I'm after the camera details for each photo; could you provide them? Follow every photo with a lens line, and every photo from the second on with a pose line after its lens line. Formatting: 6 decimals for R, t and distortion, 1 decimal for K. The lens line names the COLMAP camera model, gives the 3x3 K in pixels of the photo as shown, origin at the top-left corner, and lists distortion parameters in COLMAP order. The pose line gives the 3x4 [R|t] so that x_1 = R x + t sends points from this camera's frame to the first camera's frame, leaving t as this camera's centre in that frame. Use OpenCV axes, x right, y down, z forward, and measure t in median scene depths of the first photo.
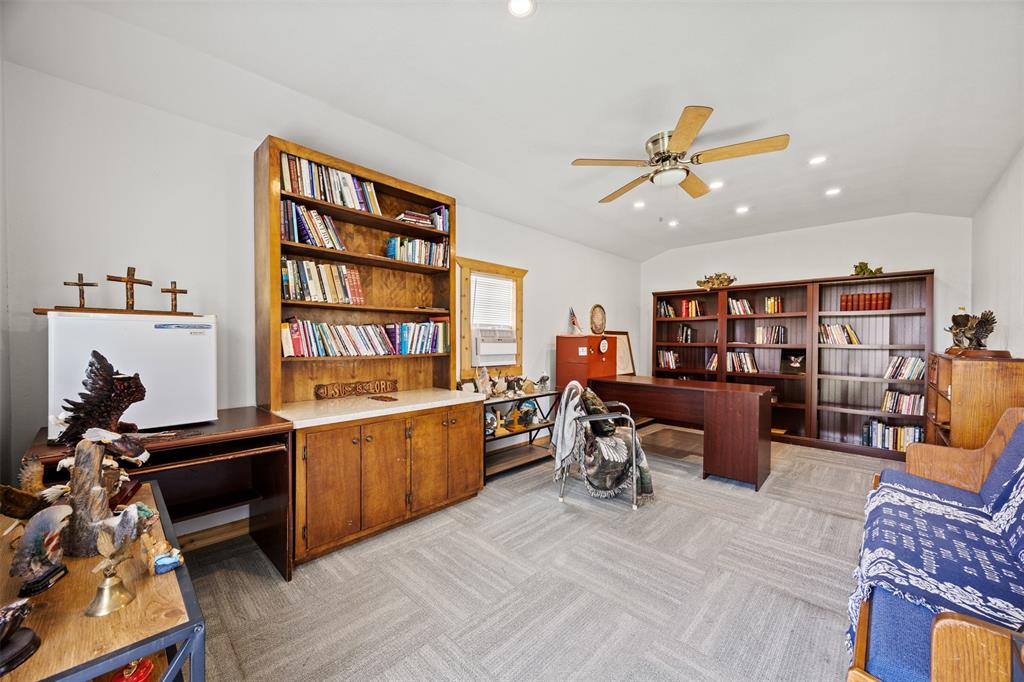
lens RADIAL K [[390.6, 0, 514.4], [0, 390.6, 344.0], [0, 0, 1]] dist [-0.001610, 0.000119]
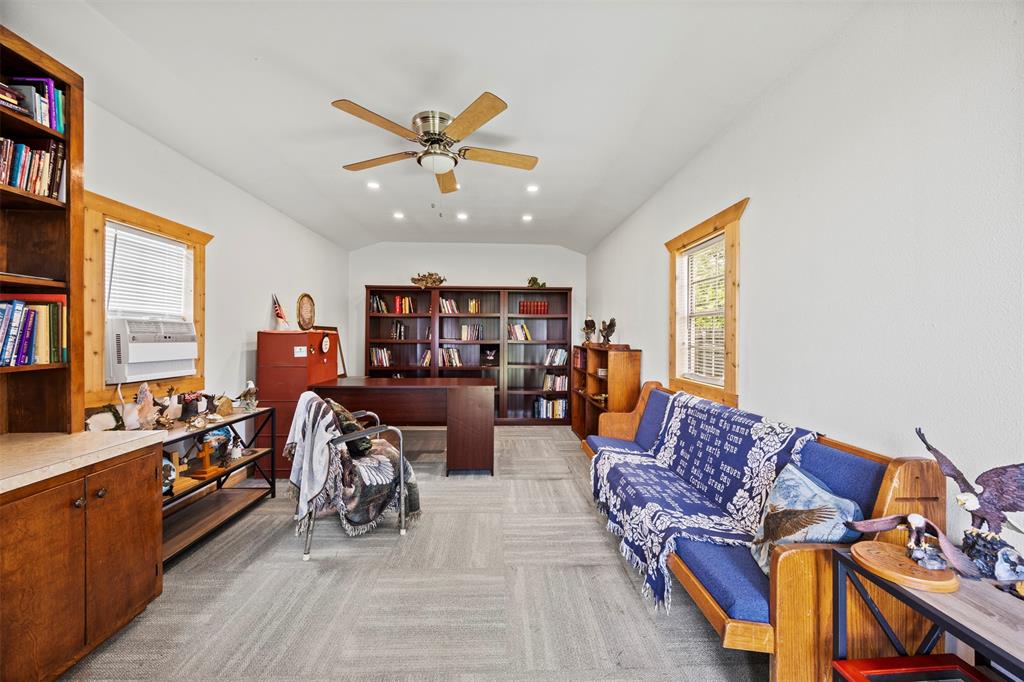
lens RADIAL K [[390.6, 0, 512.5], [0, 390.6, 336.6], [0, 0, 1]] dist [-0.001610, 0.000119]
pose [[0.691350, -0.000620, 0.722520, -0.130434], [0.005885, 0.999971, -0.004773, -0.006966], [-0.722496, 0.007551, 0.691334, 0.198484]]
